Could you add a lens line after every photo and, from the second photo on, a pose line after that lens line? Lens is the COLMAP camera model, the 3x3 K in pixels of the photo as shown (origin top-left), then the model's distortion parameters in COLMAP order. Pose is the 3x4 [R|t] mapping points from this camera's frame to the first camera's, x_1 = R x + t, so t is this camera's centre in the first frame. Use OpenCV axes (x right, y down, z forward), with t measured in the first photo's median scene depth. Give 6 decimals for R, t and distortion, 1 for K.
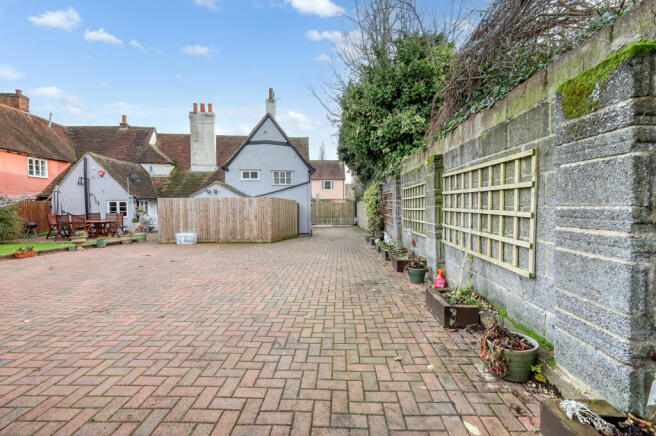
lens RADIAL K [[284.2, 0, 328.5], [0, 284.2, 215.6], [0, 0, 1]] dist [0.002374, 0.000188]
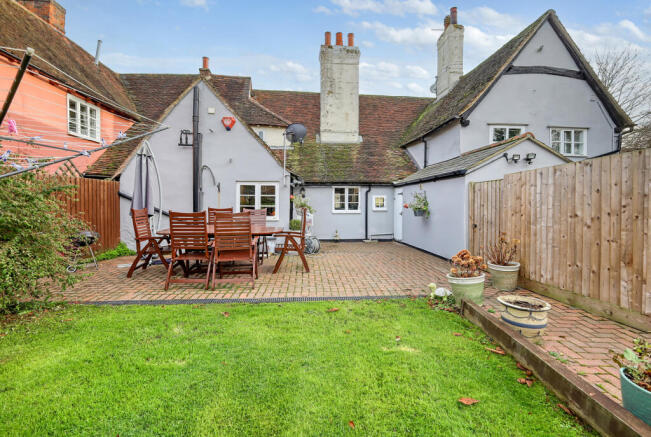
lens RADIAL K [[280.7, 0, 325.4], [0, 280.7, 207.2], [0, 0, 1]] dist [-0.002157, -0.000352]
pose [[0.999920, 0.006579, -0.010770, -0.591056], [-0.006859, 0.999635, -0.026136, -0.001384], [0.010594, 0.026208, 0.999600, 0.515634]]
